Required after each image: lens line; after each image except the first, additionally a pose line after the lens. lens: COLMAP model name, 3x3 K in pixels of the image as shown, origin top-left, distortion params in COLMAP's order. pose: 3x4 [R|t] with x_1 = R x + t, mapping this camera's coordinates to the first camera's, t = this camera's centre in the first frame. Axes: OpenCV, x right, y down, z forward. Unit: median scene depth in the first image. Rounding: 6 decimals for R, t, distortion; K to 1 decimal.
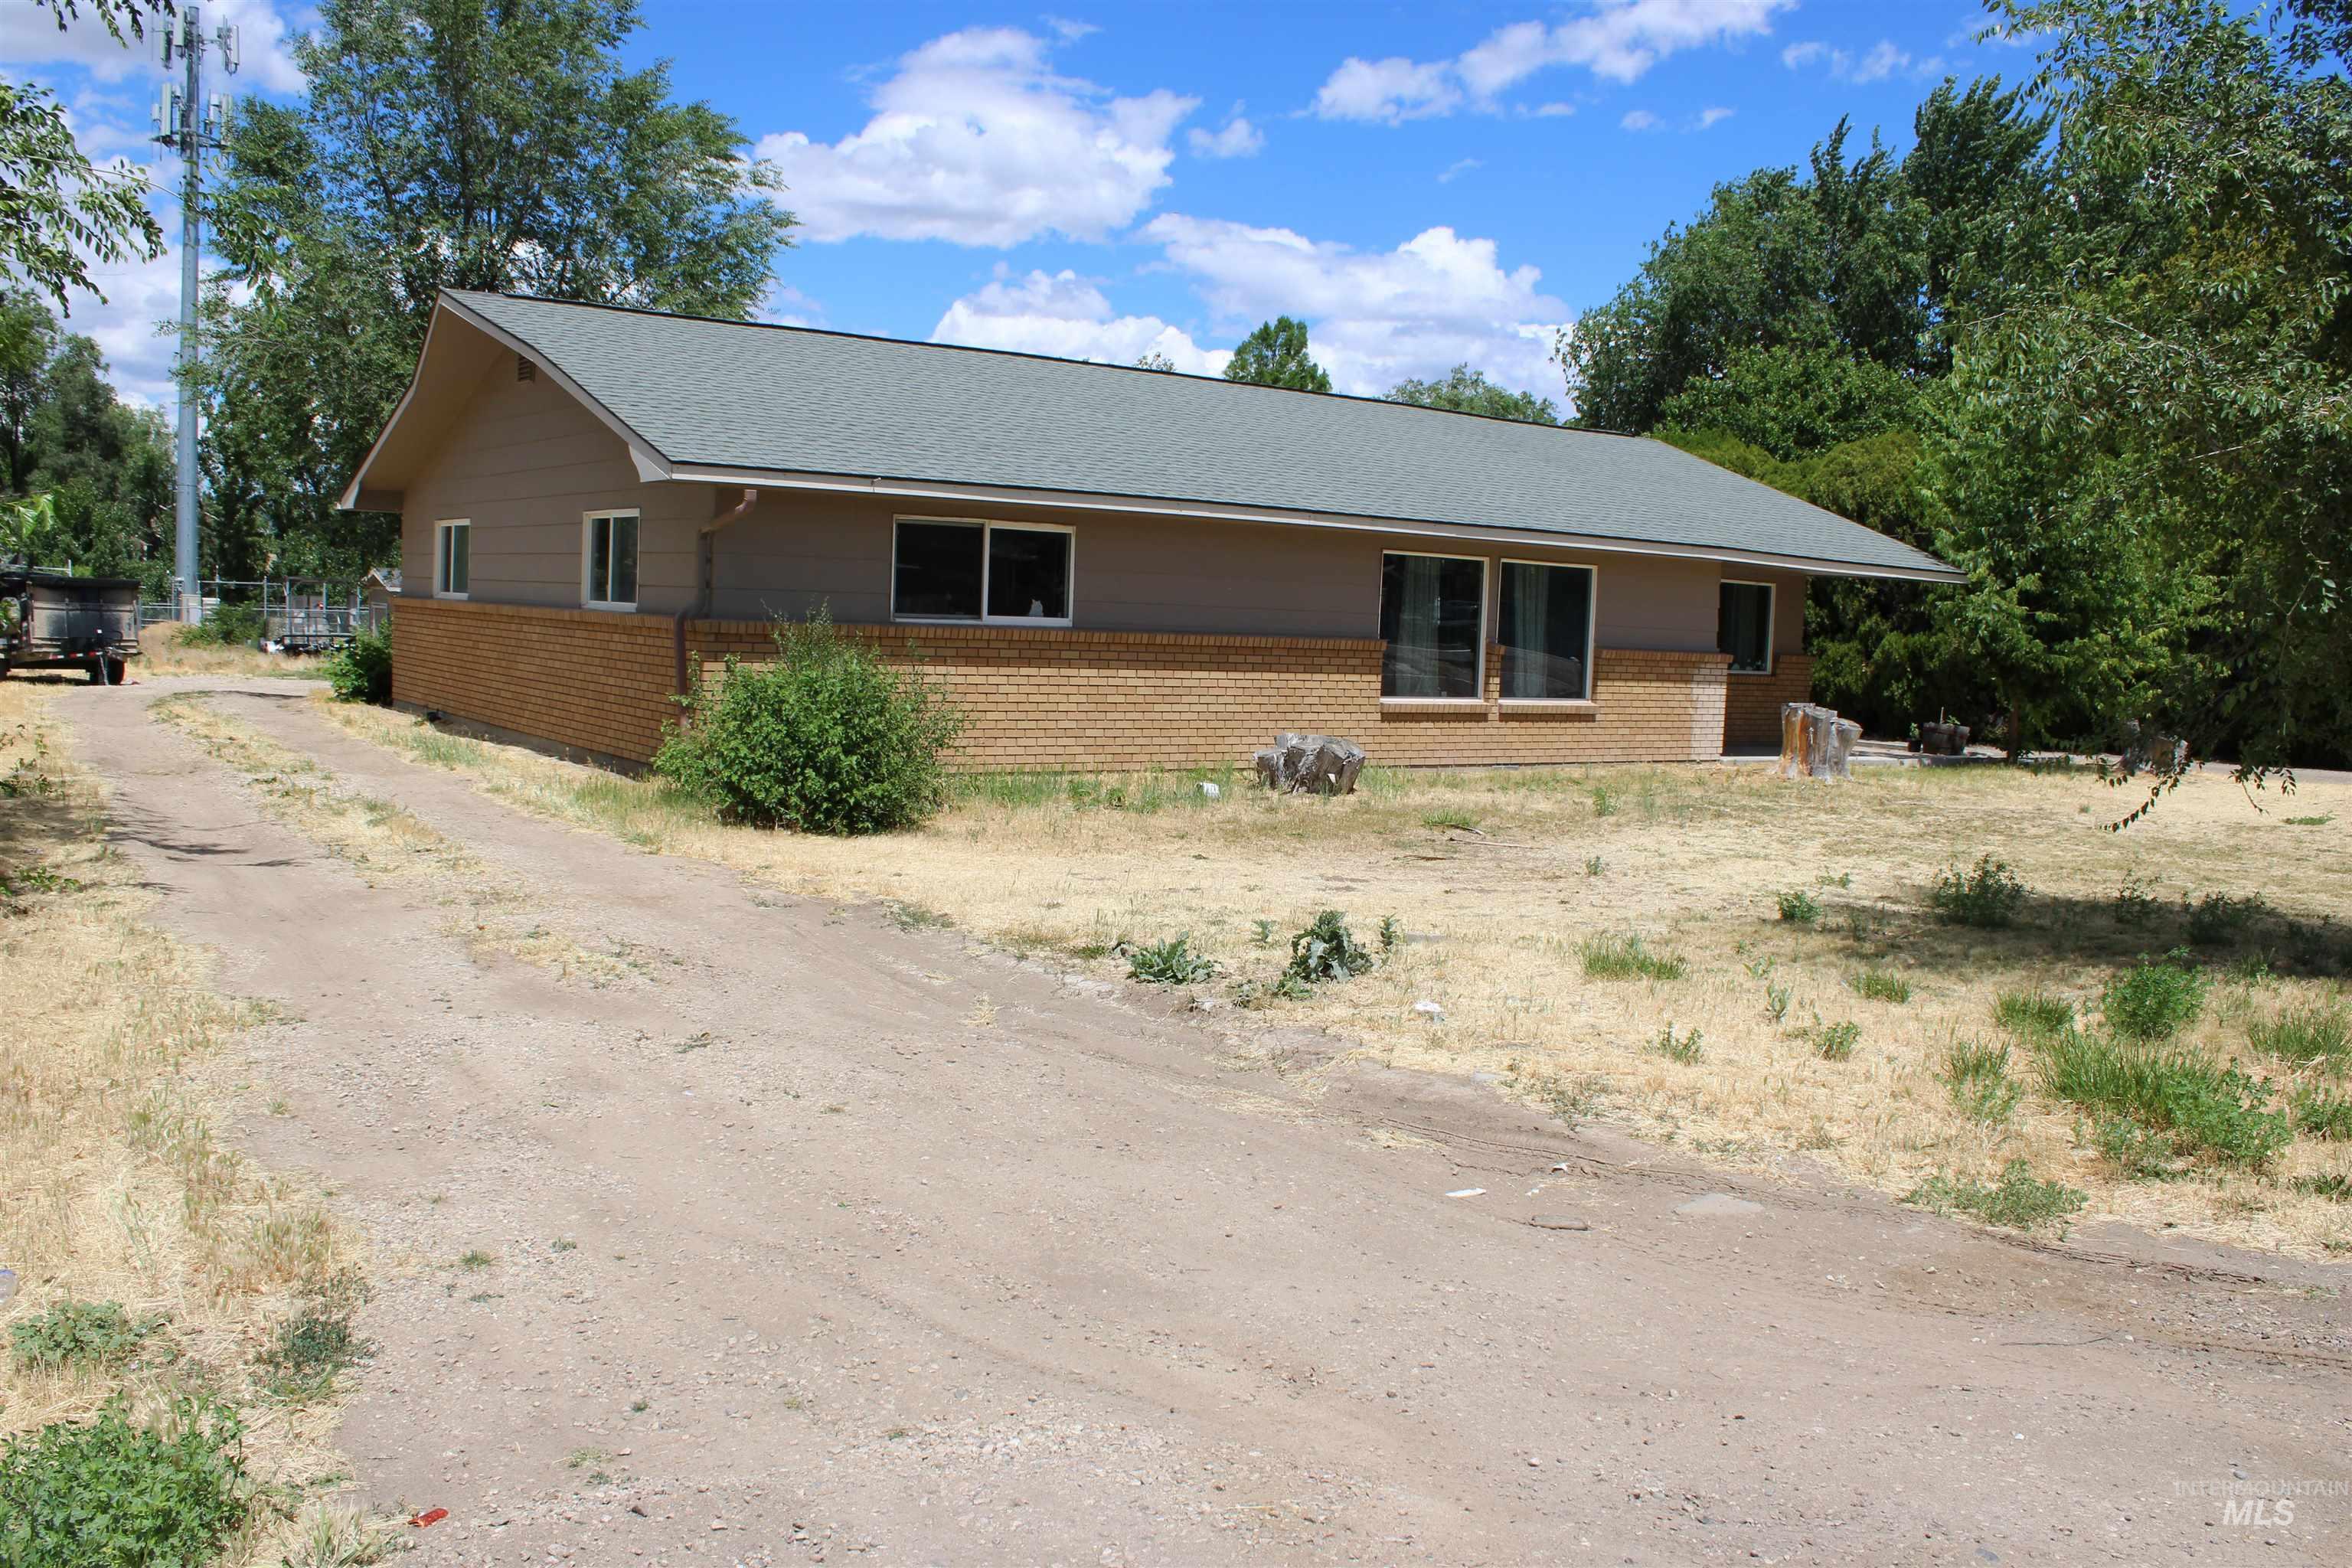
lens RADIAL K [[1938.8, 0, 1187.4], [0, 1938.8, 791.7], [0, 0, 1]] dist [-0.144649, 0.108955]
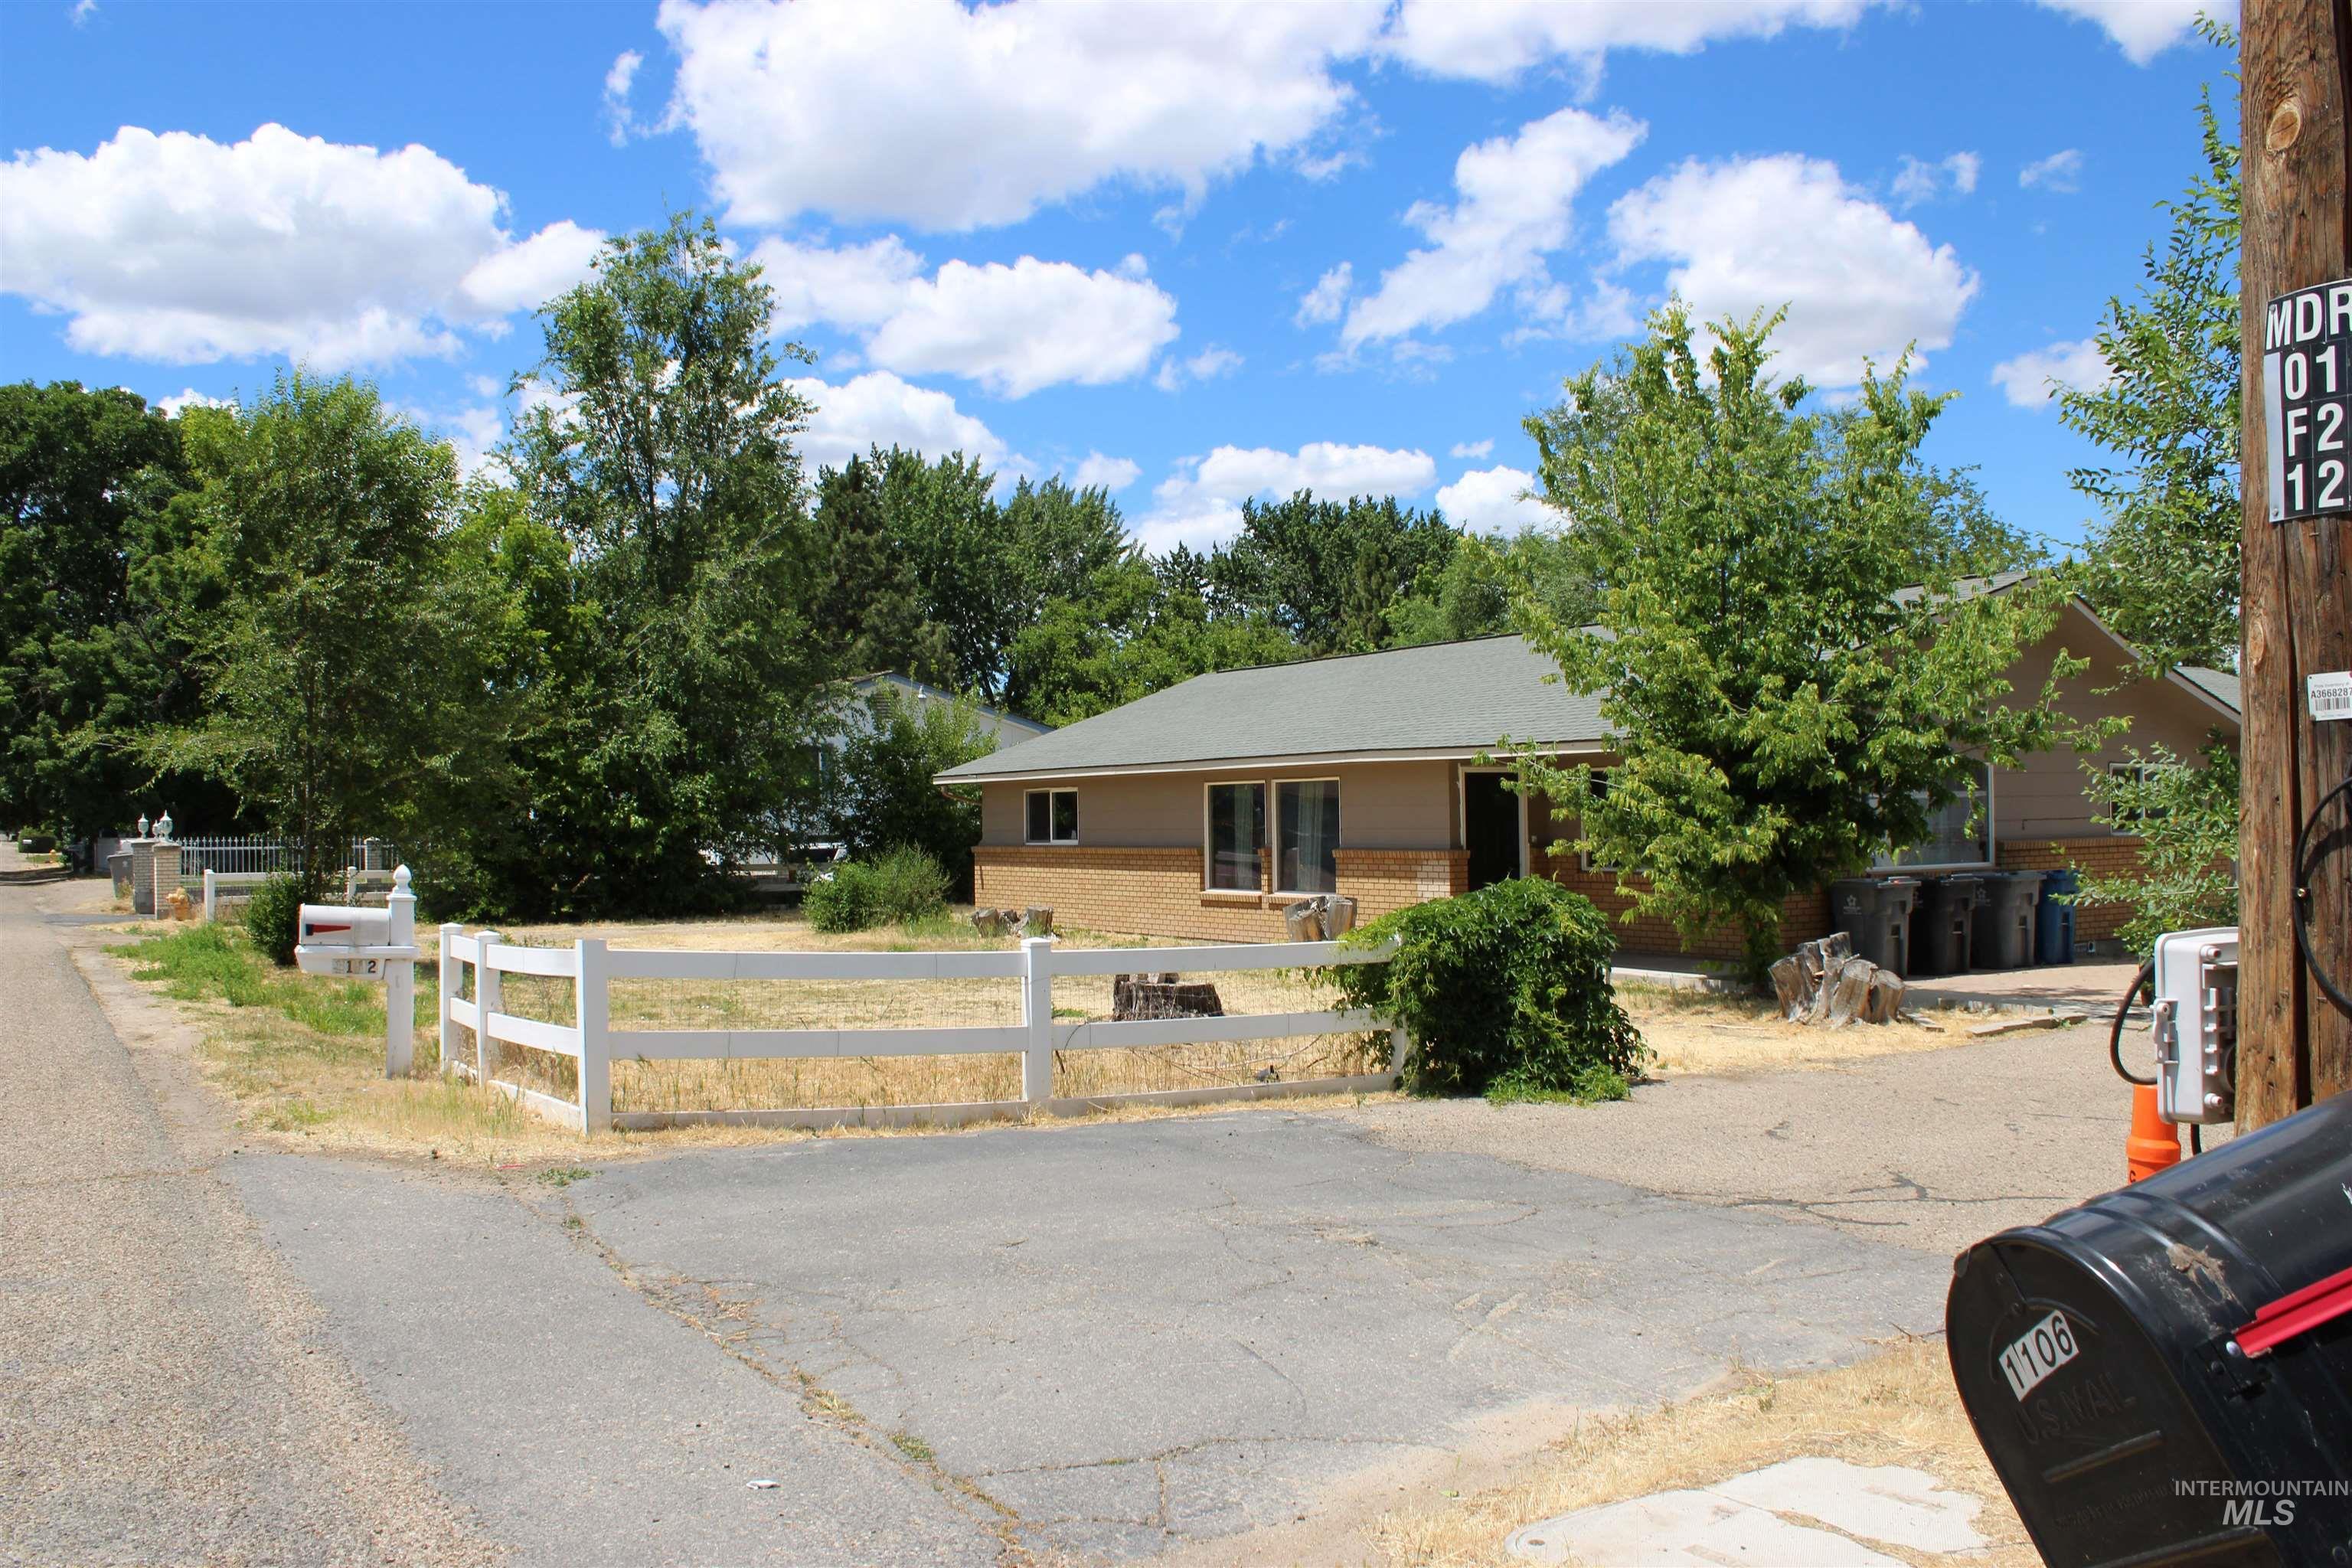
lens RADIAL K [[1938.8, 0, 1187.4], [0, 1938.8, 791.7], [0, 0, 1]] dist [-0.144649, 0.108955]
pose [[-0.072578, -0.062457, -0.995405, 1.436832], [-0.092676, 0.994142, -0.055620, -0.037910], [0.993048, 0.088213, -0.077941, 1.049167]]
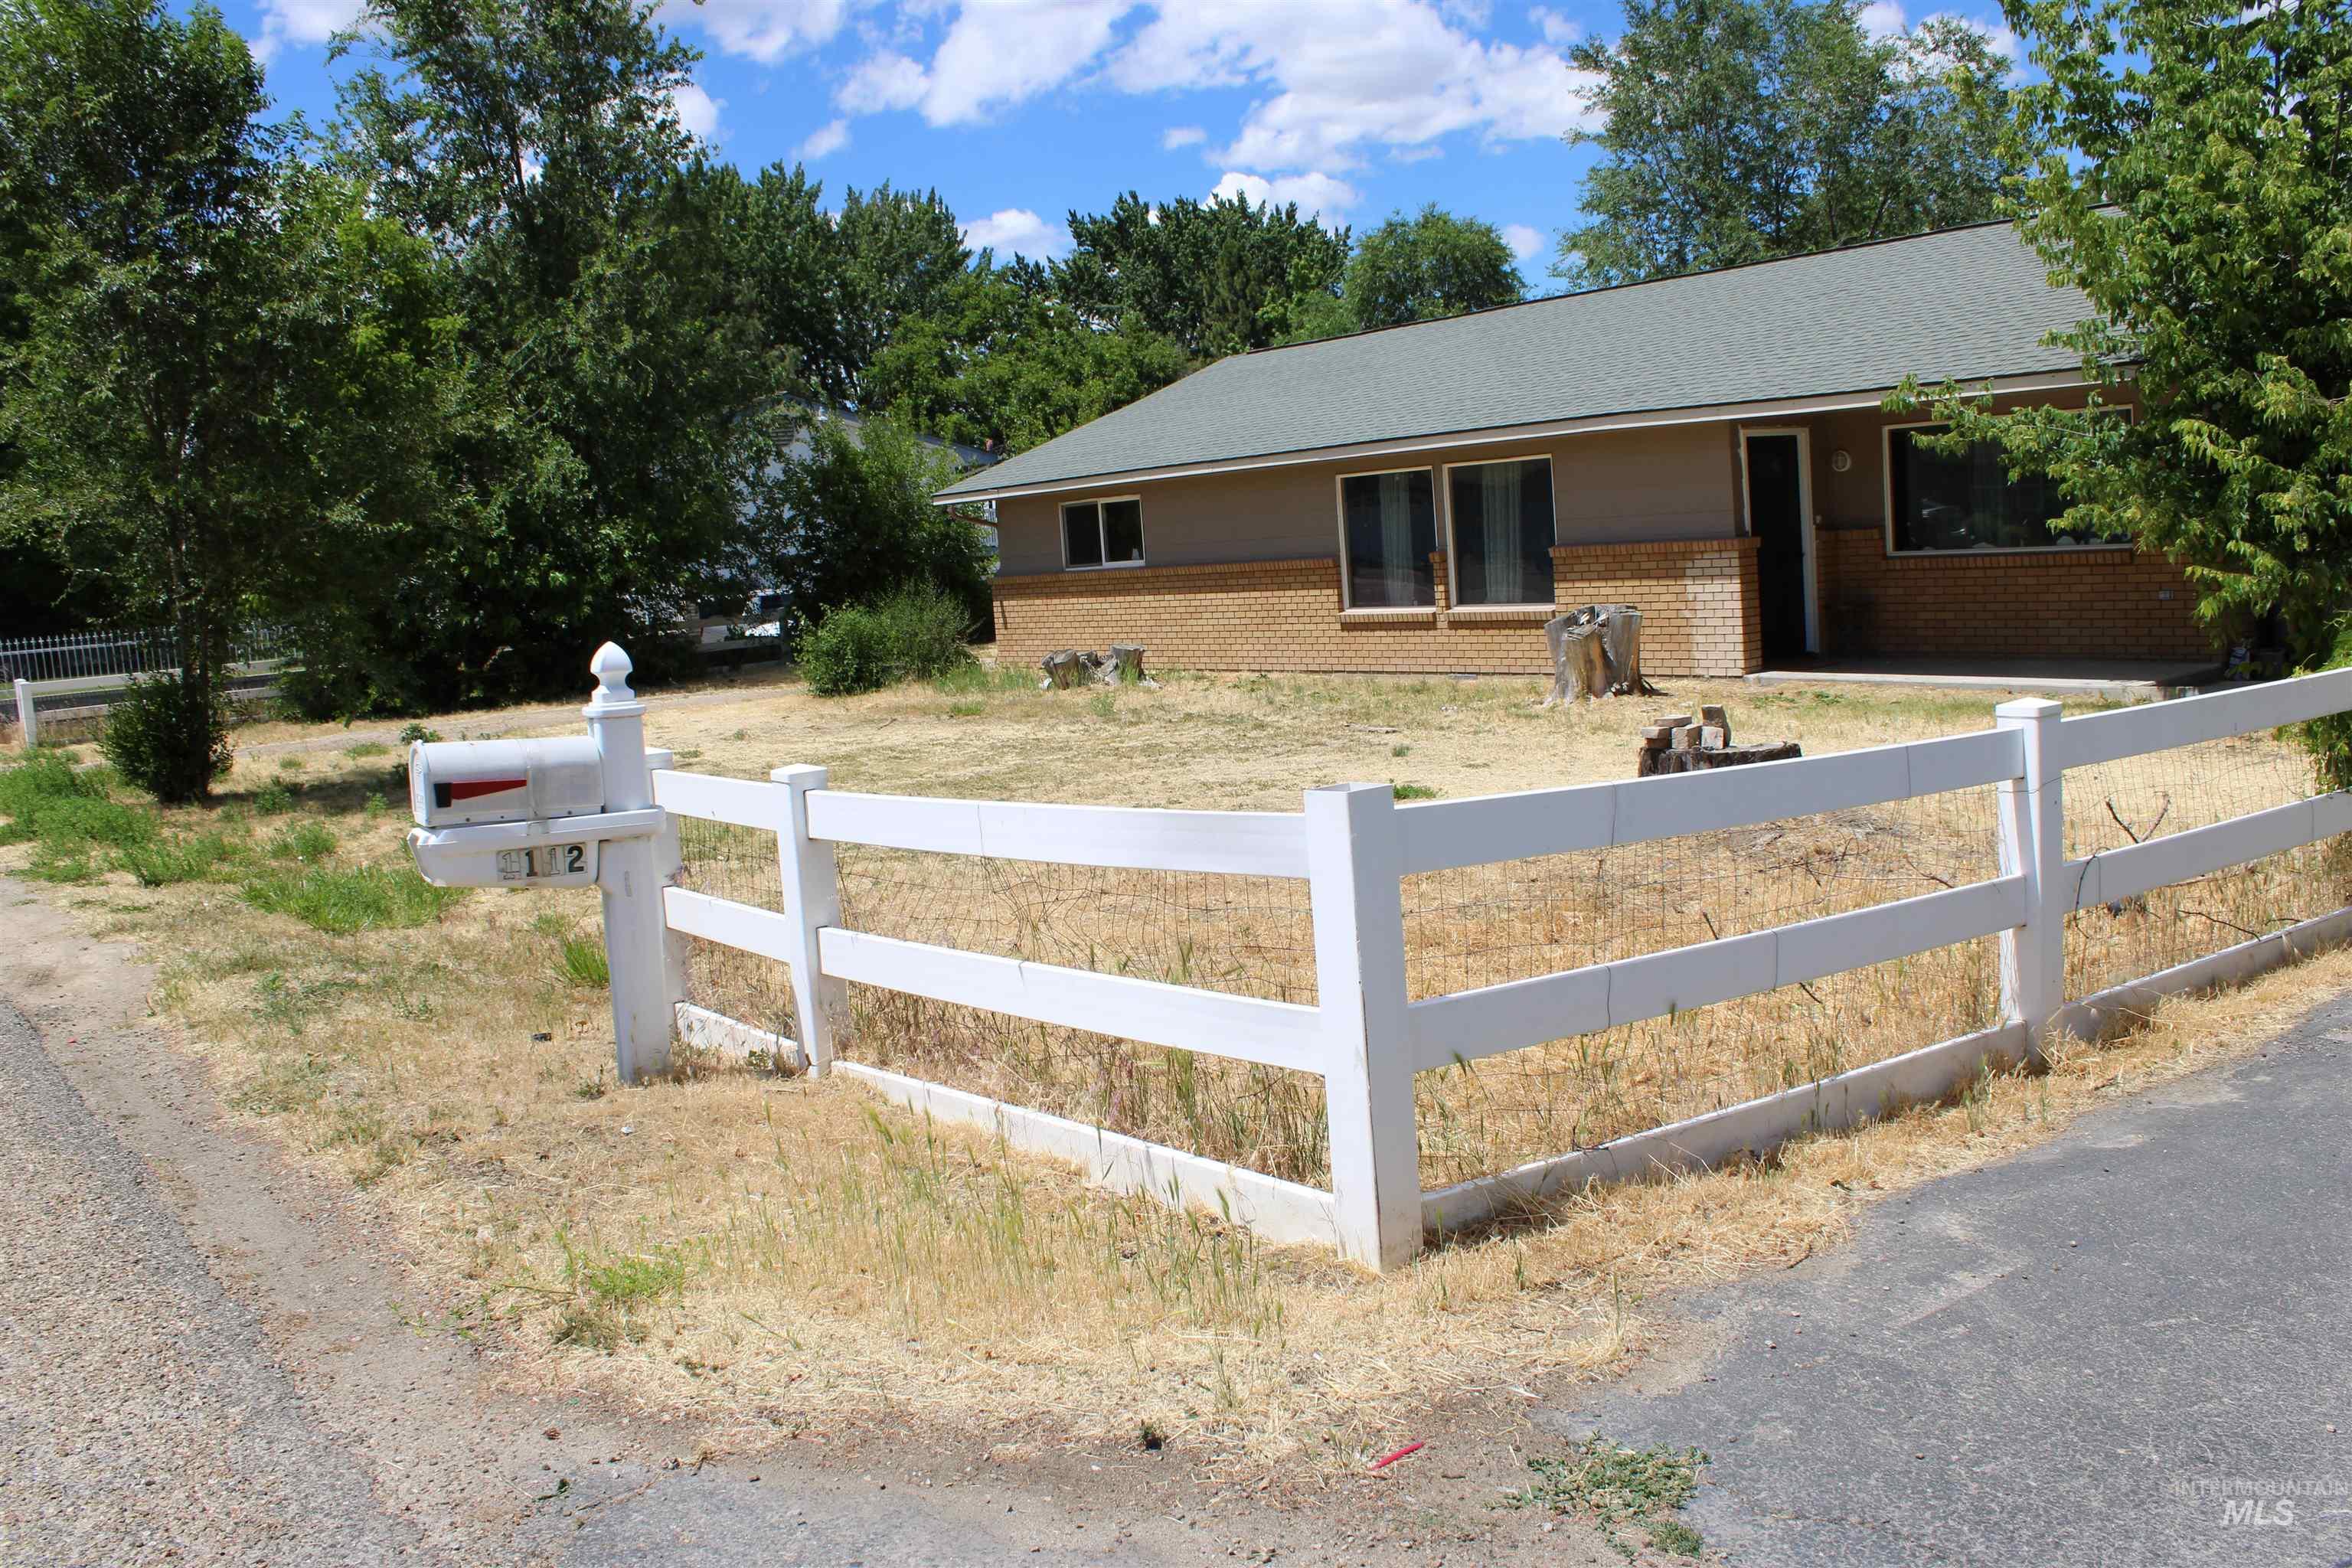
lens RADIAL K [[1938.8, 0, 1187.4], [0, 1938.8, 791.7], [0, 0, 1]] dist [-0.144649, 0.108955]
pose [[0.023271, 0.079835, -0.996536, 1.166008], [-0.027514, 0.996480, 0.079188, -0.028400], [0.999351, 0.025575, 0.025386, 0.851502]]
